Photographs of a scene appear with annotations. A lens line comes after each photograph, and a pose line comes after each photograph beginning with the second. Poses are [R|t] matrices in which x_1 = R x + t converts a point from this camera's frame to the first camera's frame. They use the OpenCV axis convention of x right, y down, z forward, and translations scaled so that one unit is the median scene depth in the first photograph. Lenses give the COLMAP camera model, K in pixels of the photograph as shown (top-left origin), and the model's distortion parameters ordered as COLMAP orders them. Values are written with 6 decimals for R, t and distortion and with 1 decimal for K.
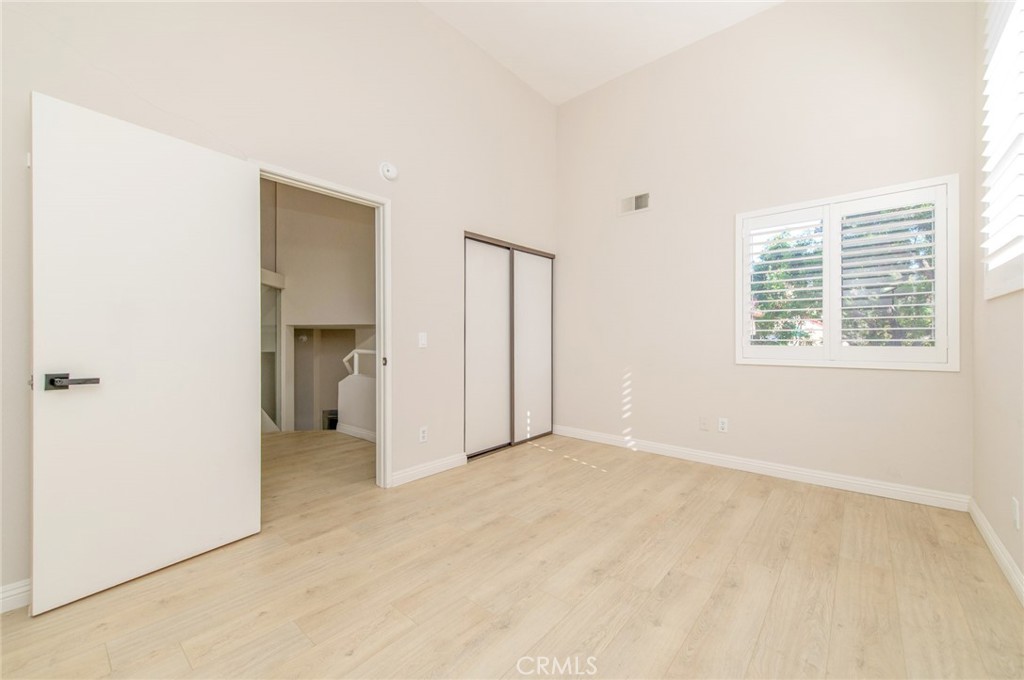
lens RADIAL K [[405.0, 0, 508.8], [0, 405.0, 333.2], [0, 0, 1]] dist [0.000785, -0.000092]
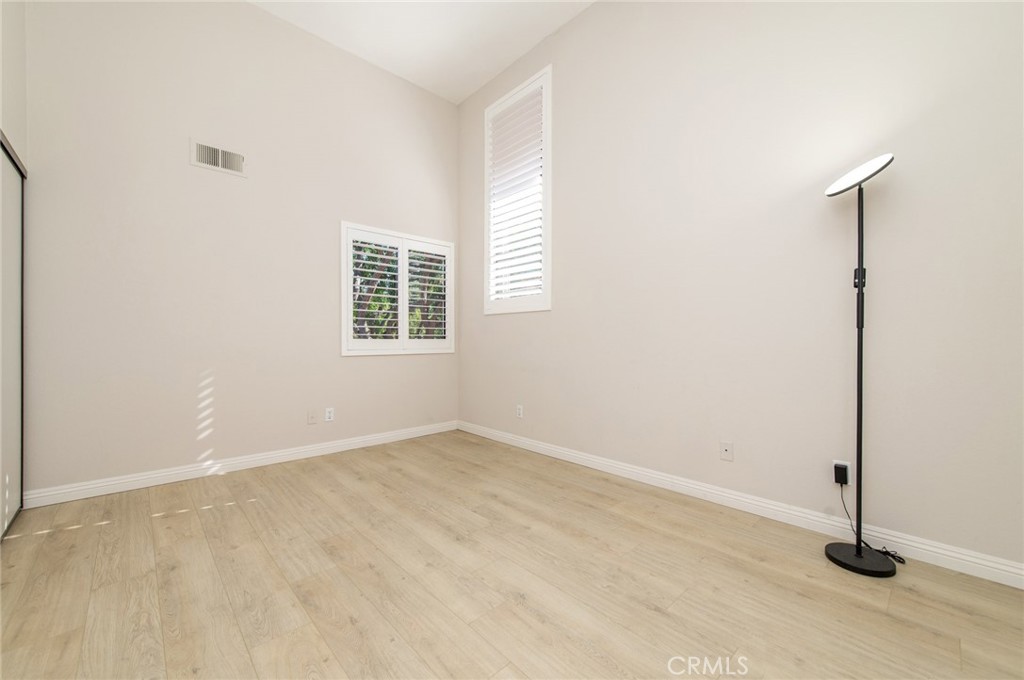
lens RADIAL K [[401.0, 0, 512.0], [0, 401.0, 340.0], [0, 0, 1]] dist [0.016878, -0.004657]
pose [[0.103354, 0.000571, 0.994644, -0.565480], [-0.008589, 0.999963, 0.000319, 0.030938], [-0.994608, -0.008576, 0.103355, 0.494295]]
